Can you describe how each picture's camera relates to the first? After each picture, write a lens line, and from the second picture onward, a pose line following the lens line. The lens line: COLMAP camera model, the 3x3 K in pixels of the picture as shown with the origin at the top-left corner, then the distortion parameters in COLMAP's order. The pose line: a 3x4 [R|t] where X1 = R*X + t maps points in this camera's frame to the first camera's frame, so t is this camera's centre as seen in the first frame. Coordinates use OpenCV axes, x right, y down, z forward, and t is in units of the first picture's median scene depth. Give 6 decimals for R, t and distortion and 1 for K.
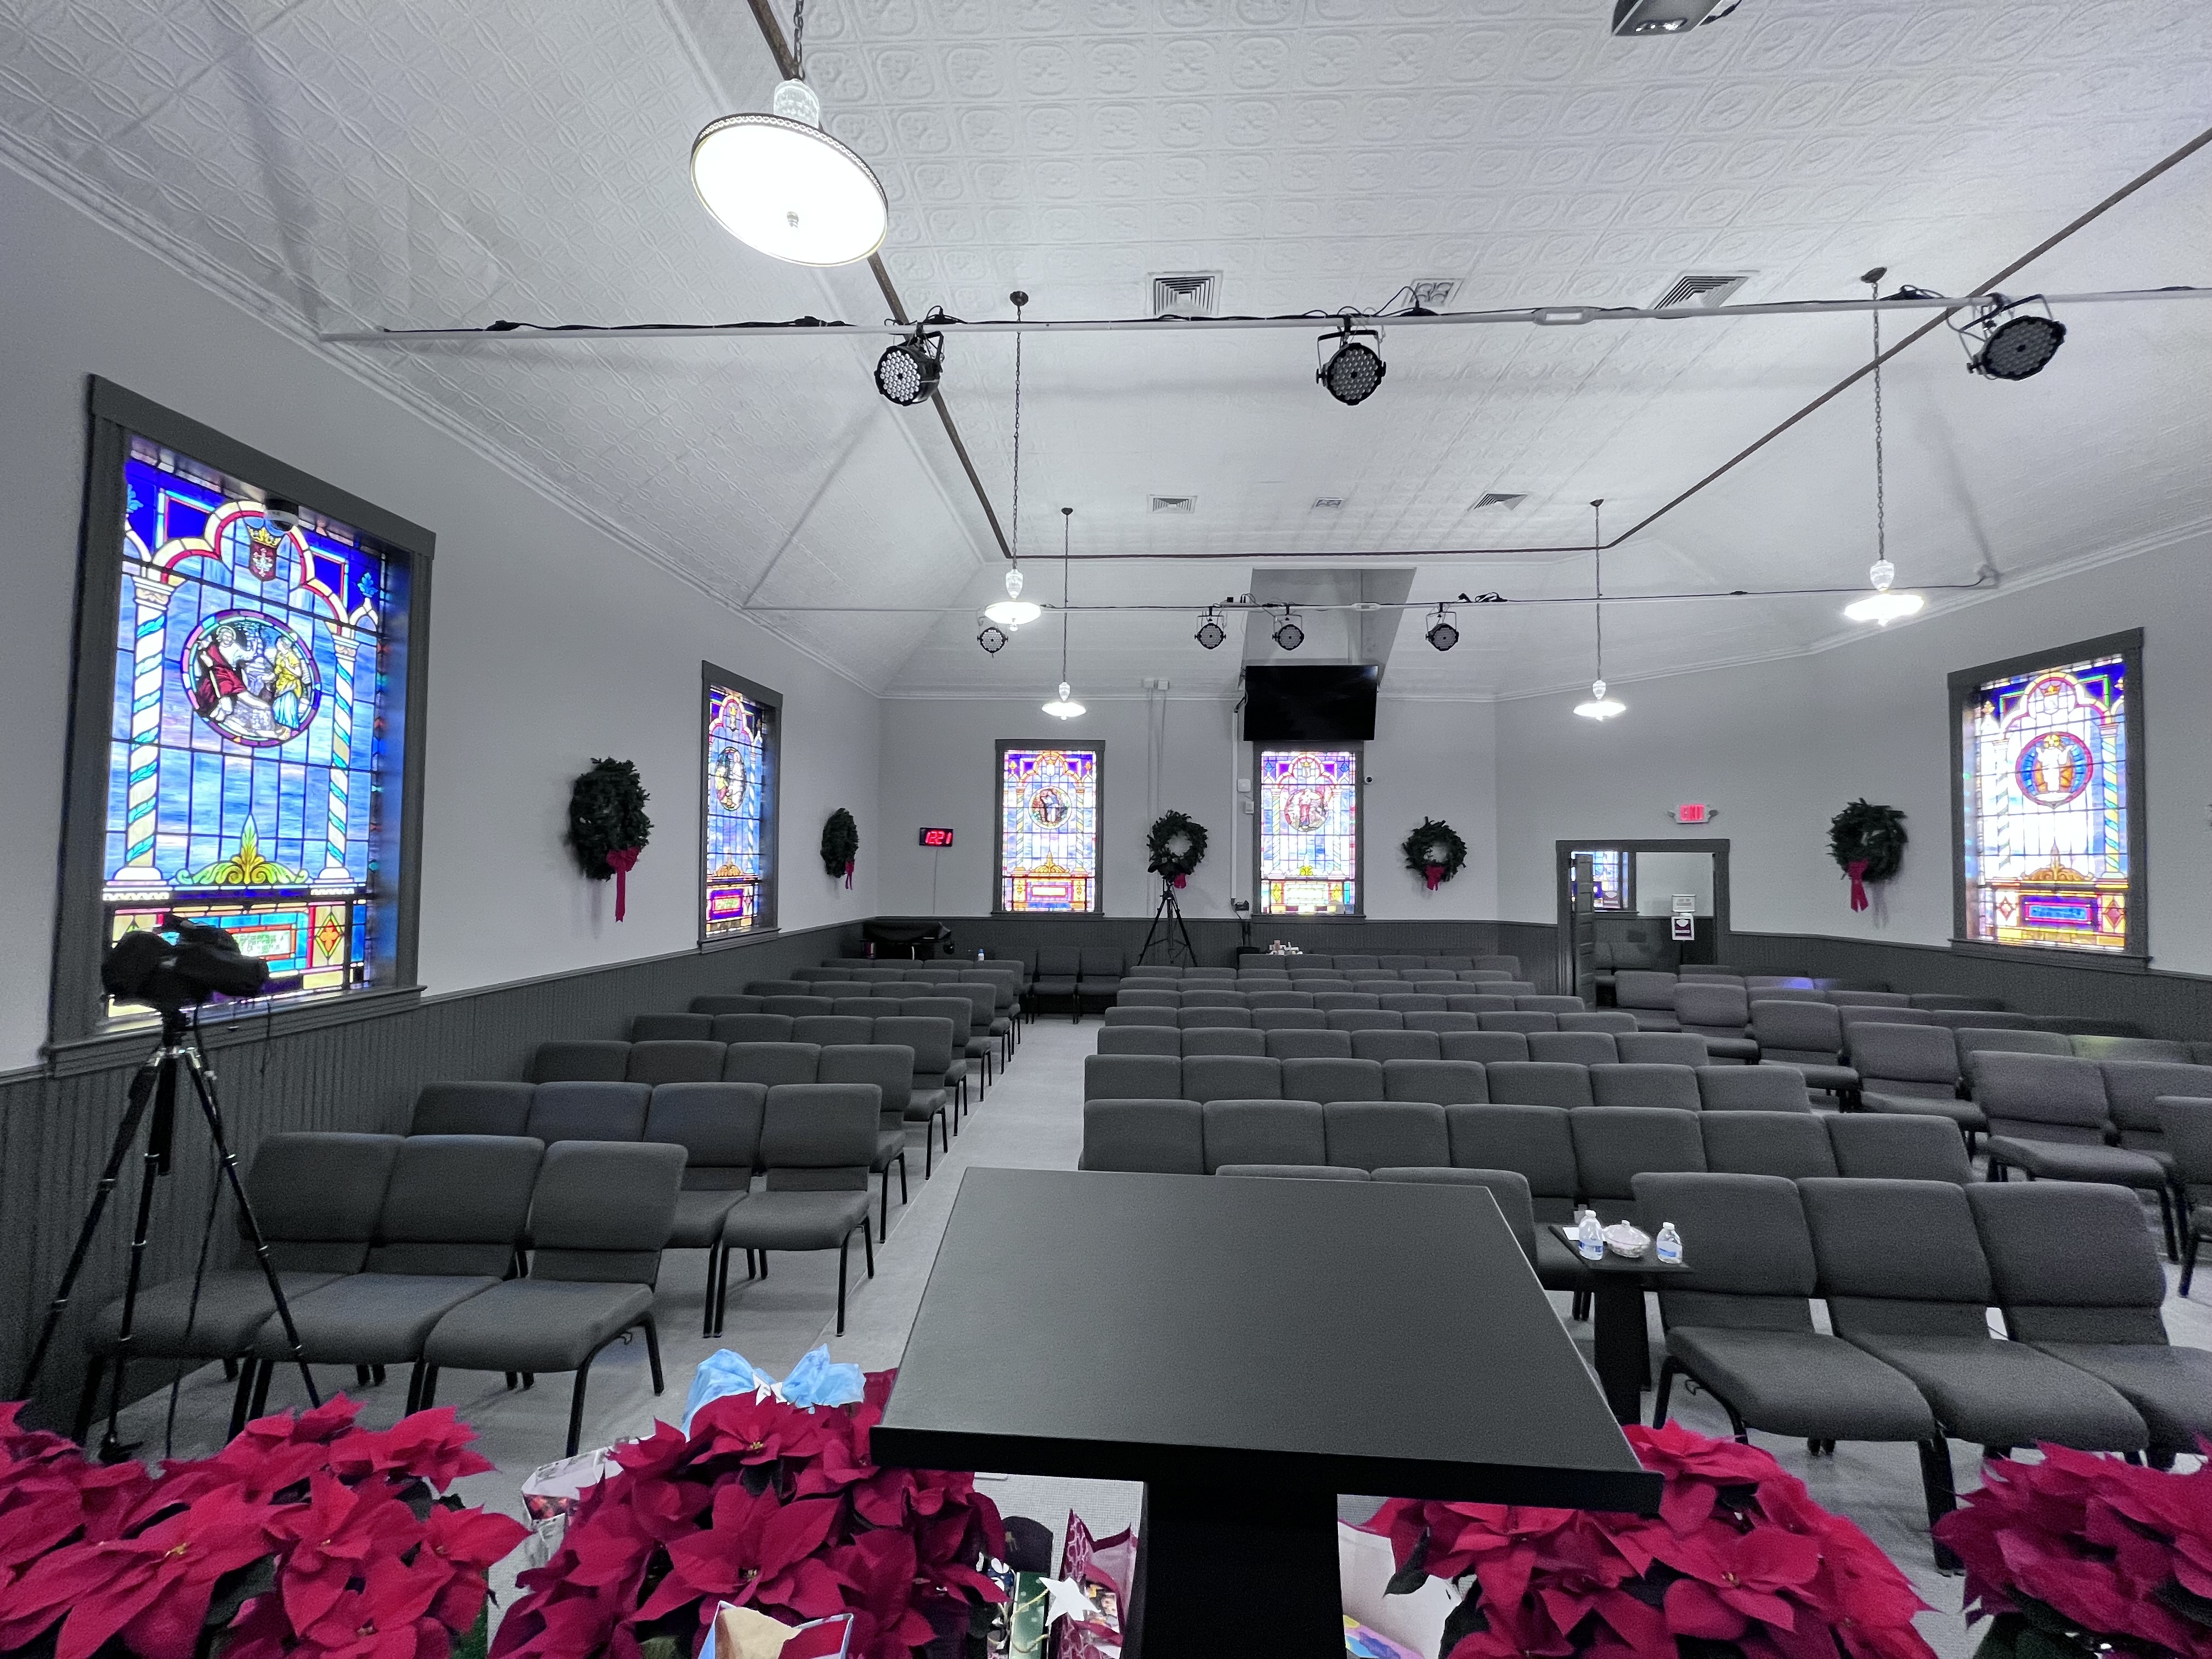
lens RADIAL K [[882.9, 0, 1106.6], [0, 882.9, 821.7], [0, 0, 1]] dist [0.001029, 0.000165]
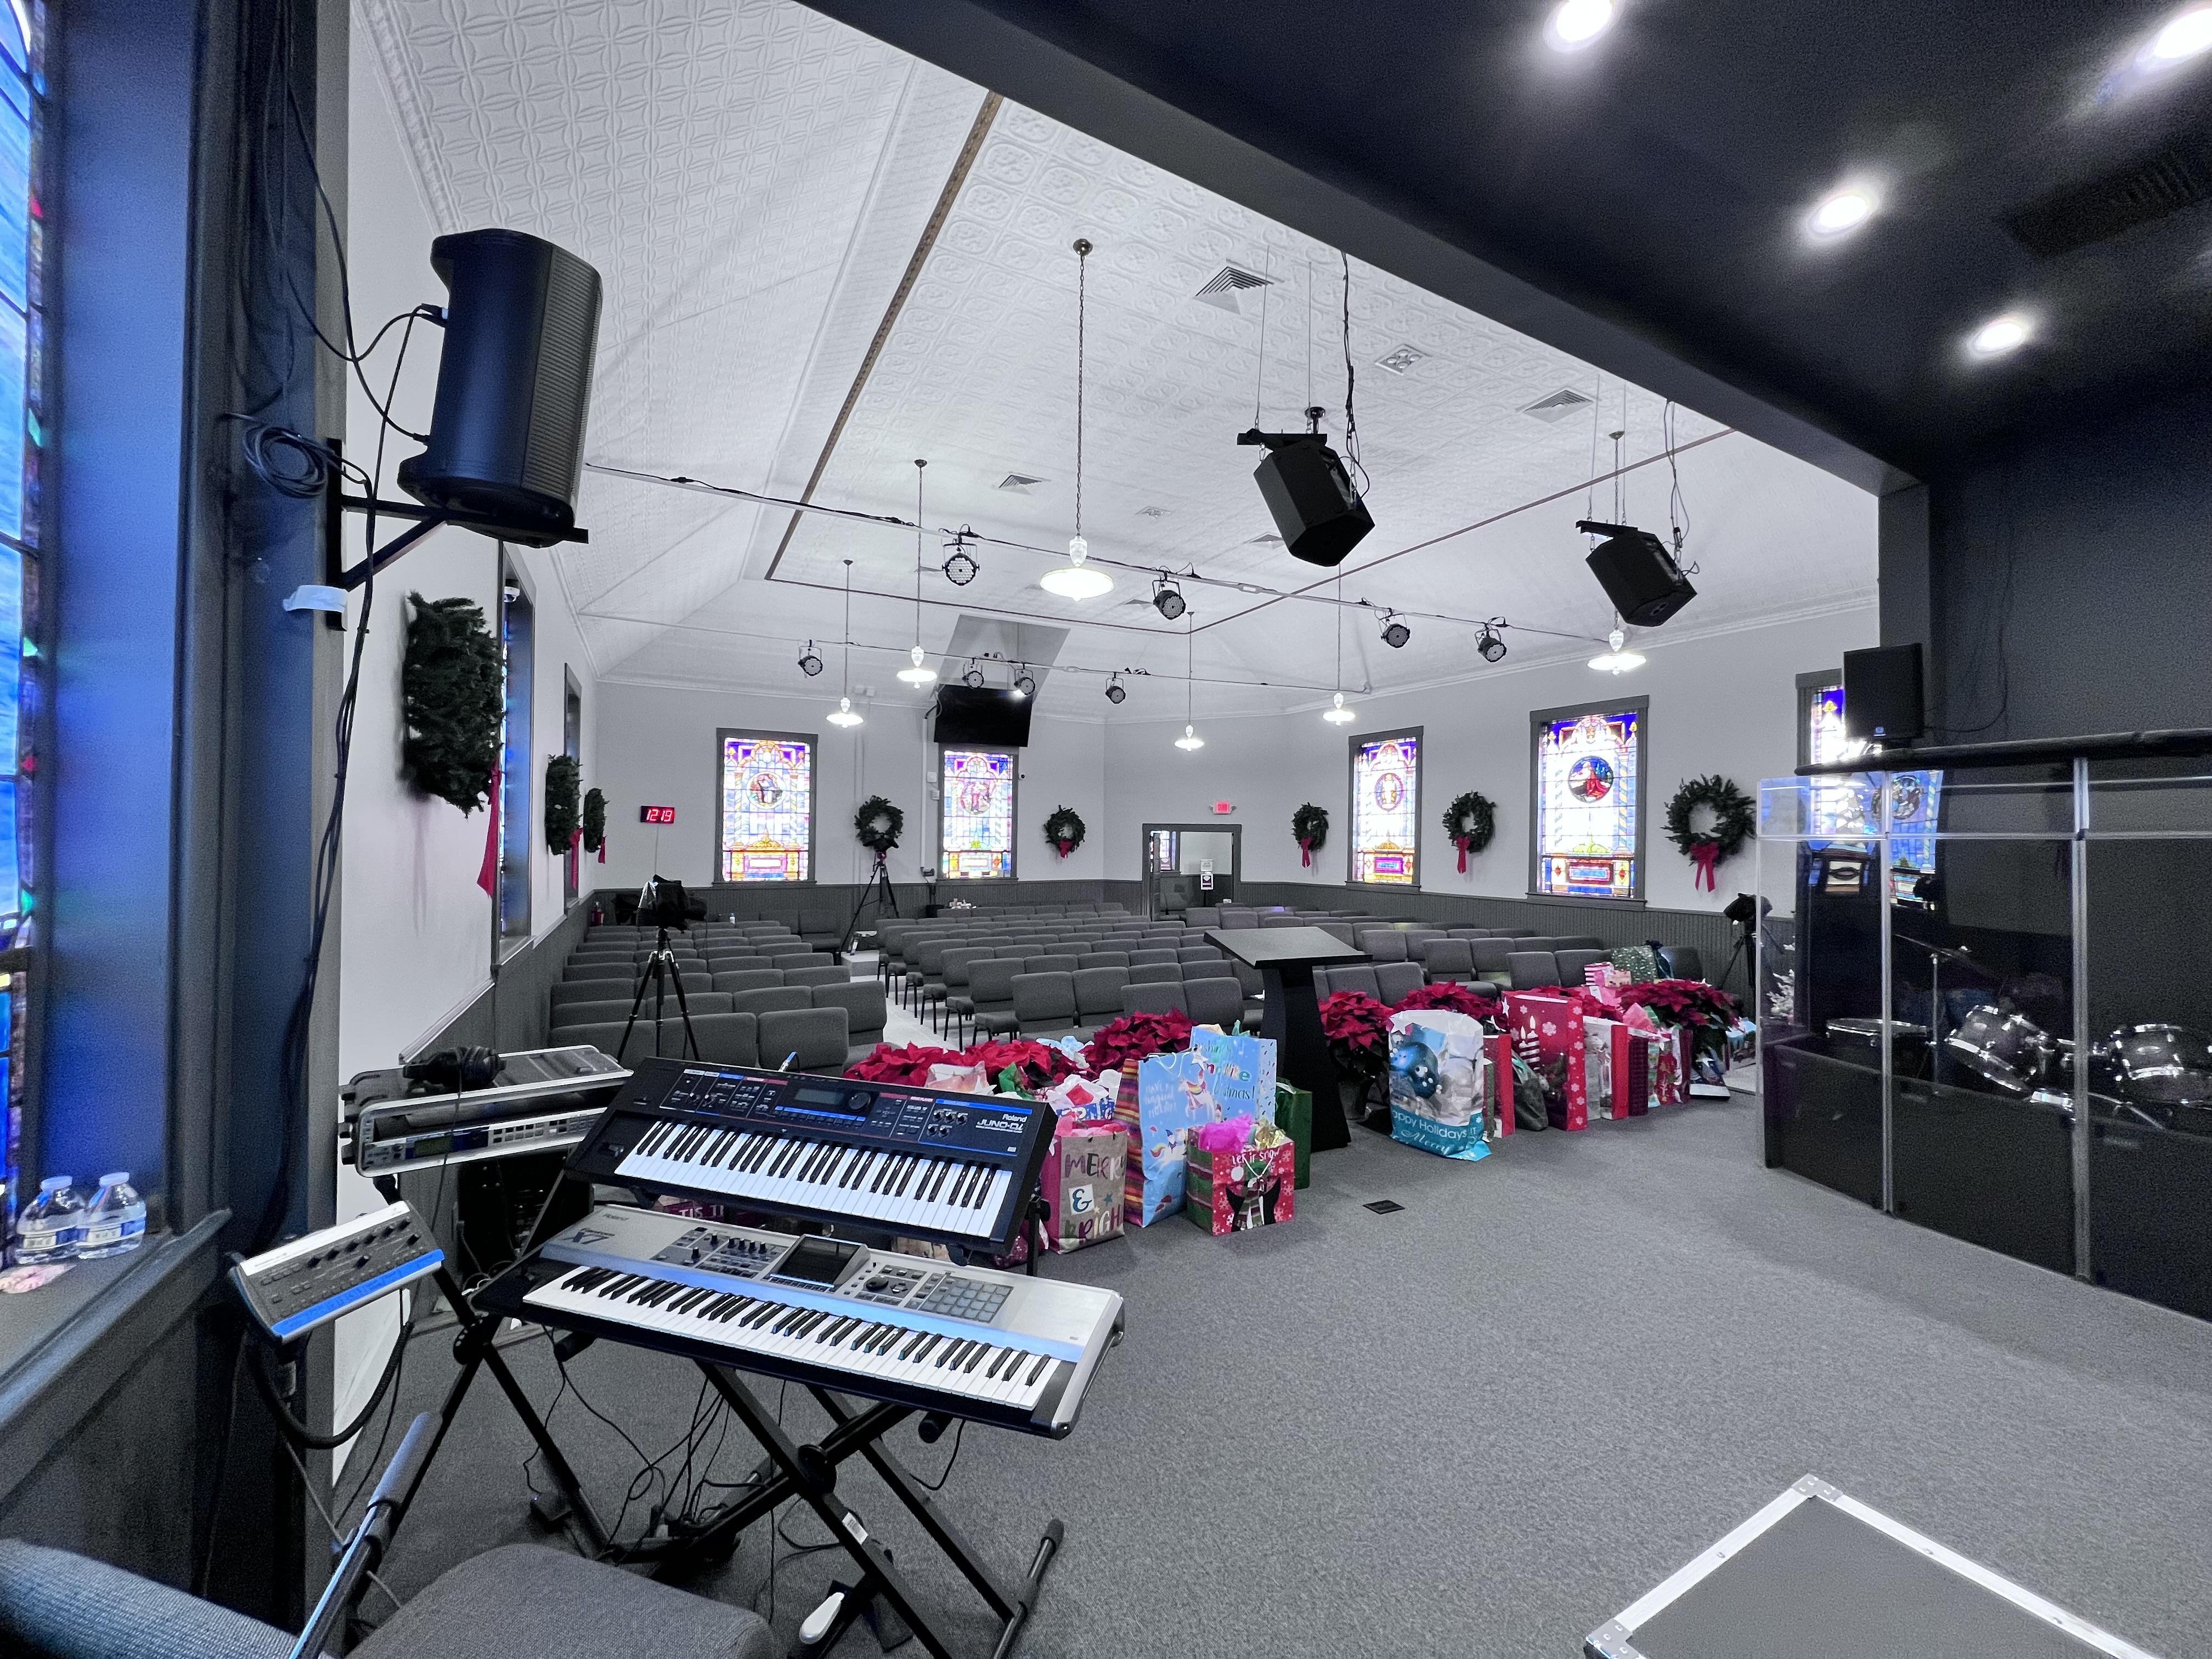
lens RADIAL K [[882.9, 0, 1105.5], [0, 882.9, 820.0], [0, 0, 1]] dist [0.001029, 0.000165]
pose [[0.862379, 0.011631, 0.506130, -0.371020], [-0.026132, 0.999426, 0.021558, -0.018998], [-0.505588, -0.031818, 0.862188, -0.298617]]
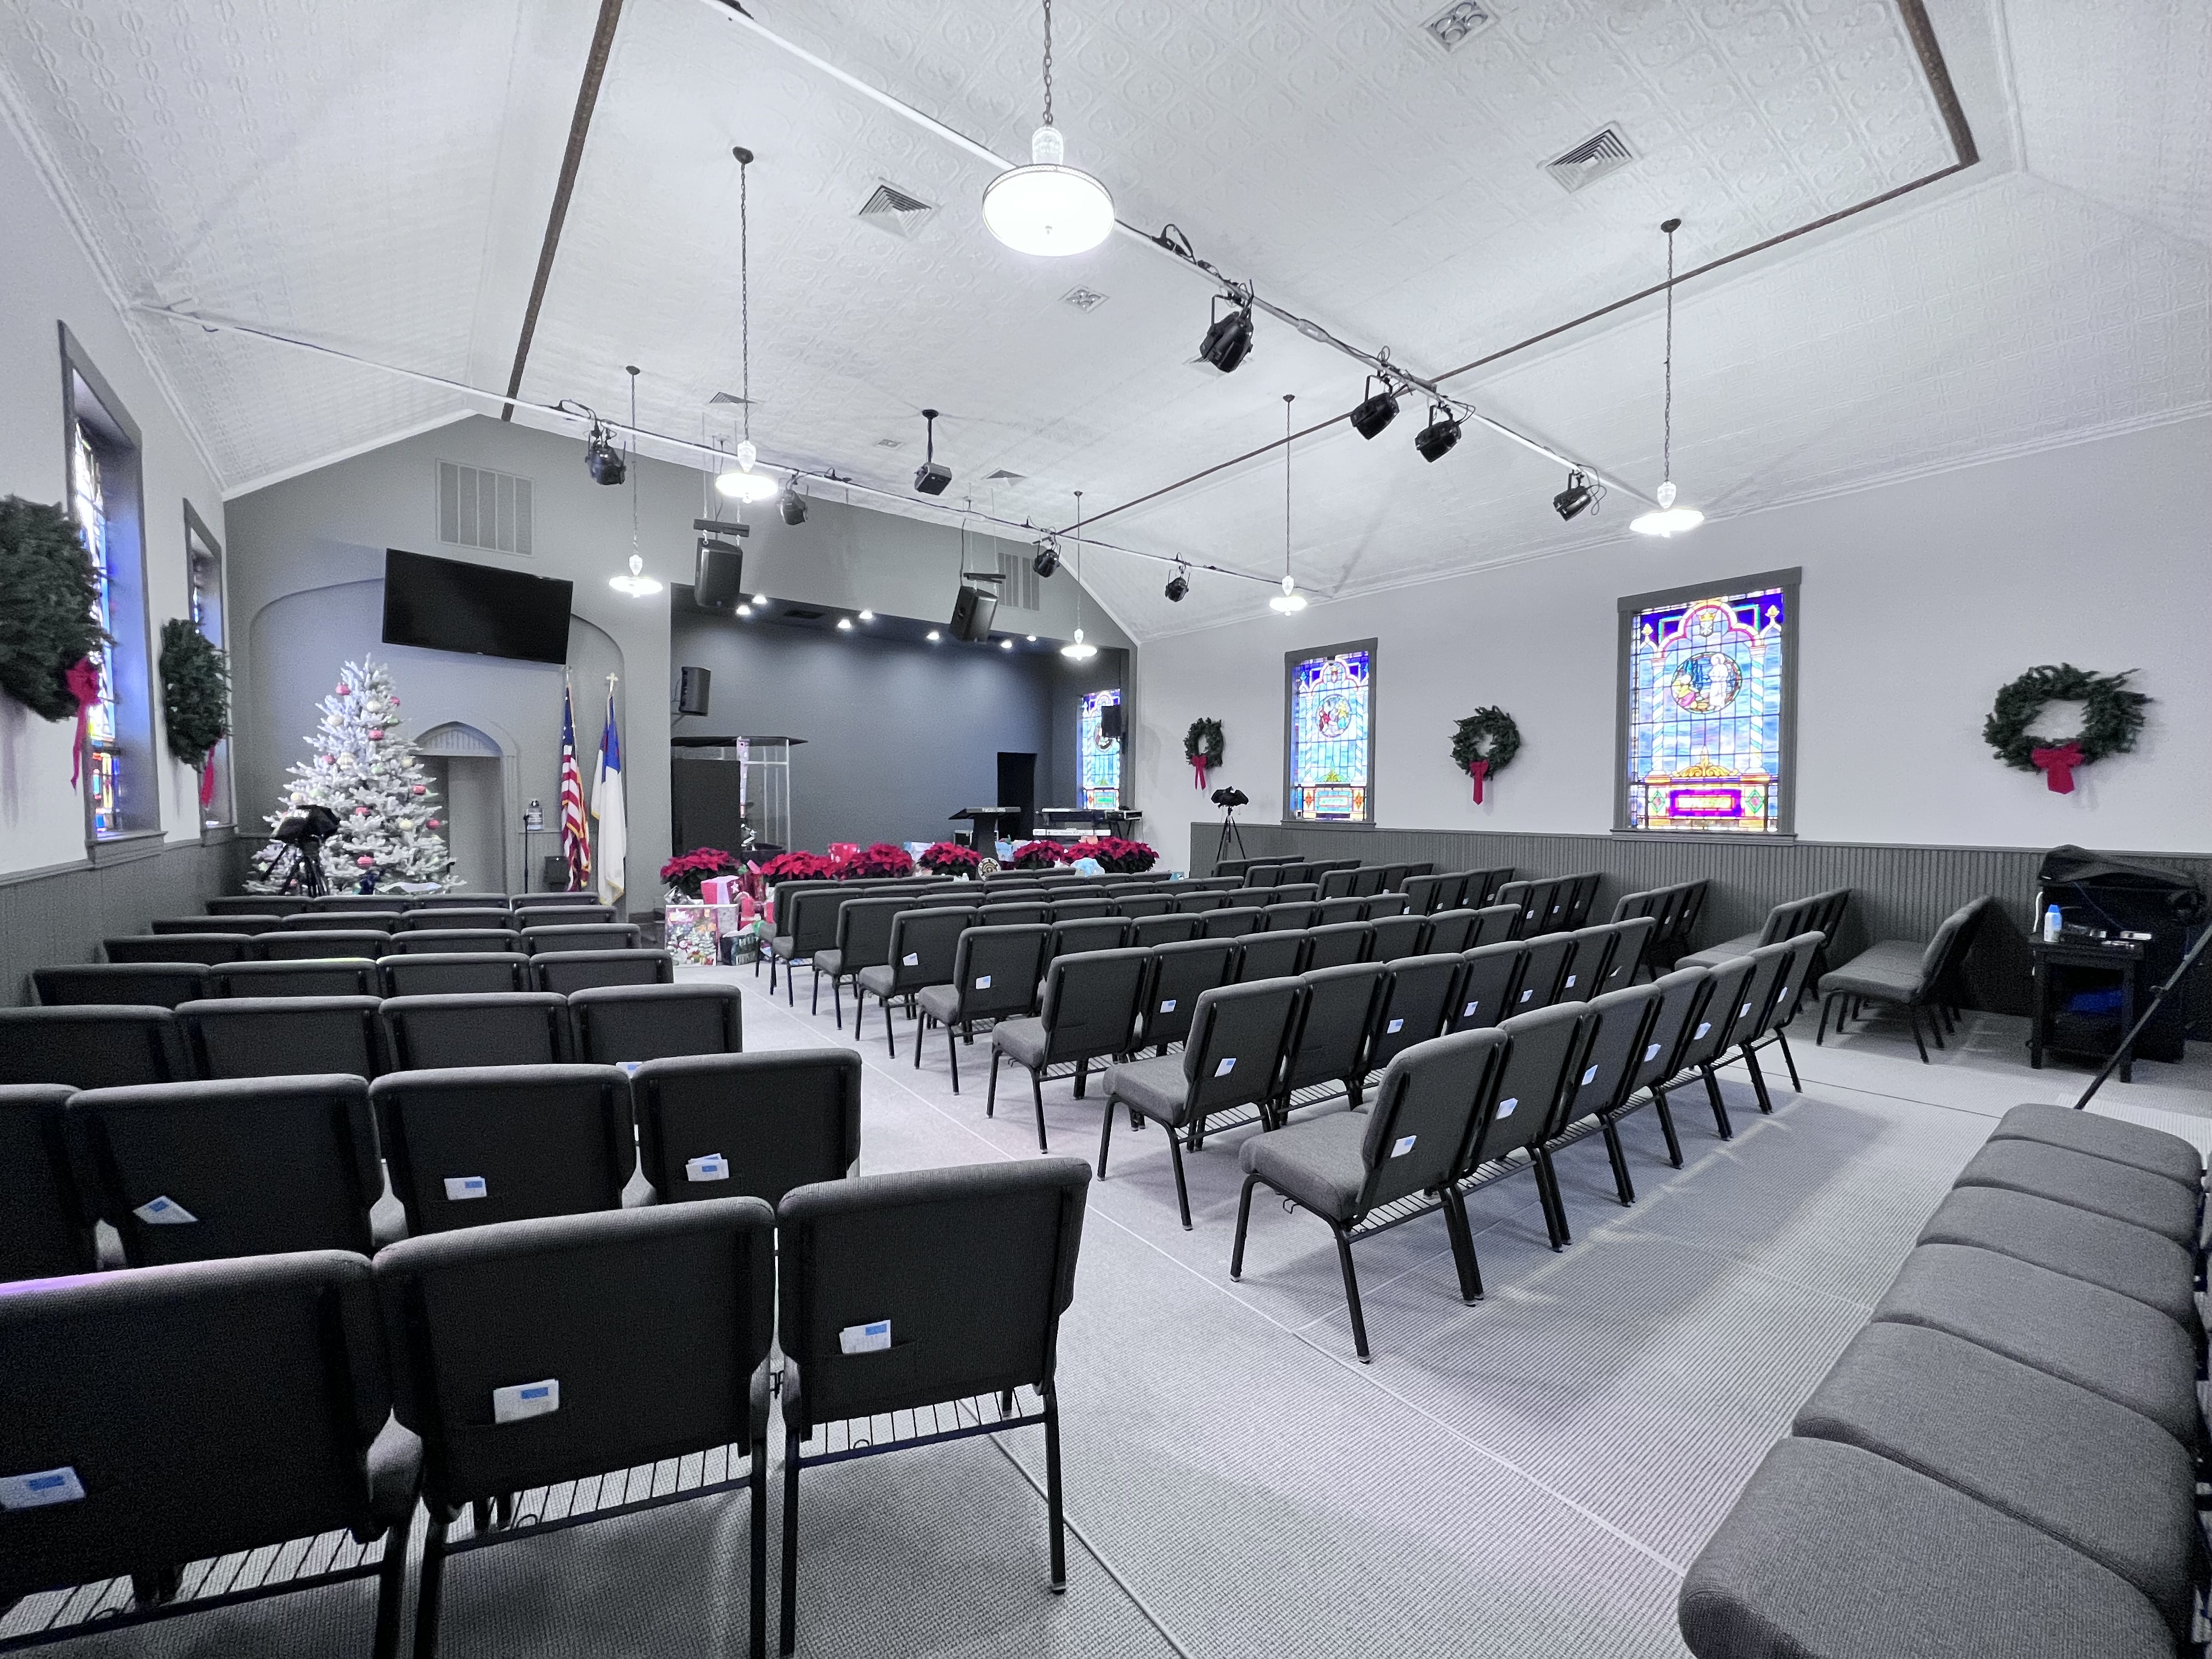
lens RADIAL K [[882.9, 0, 1091.8], [0, 882.9, 818.1], [0, 0, 1]] dist [0.001029, 0.000165]
pose [[-0.753635, 0.000865, -0.657292, 0.758324], [0.020417, 0.999547, -0.022094, 0.110042], [0.656975, -0.030070, -0.753312, 1.224152]]
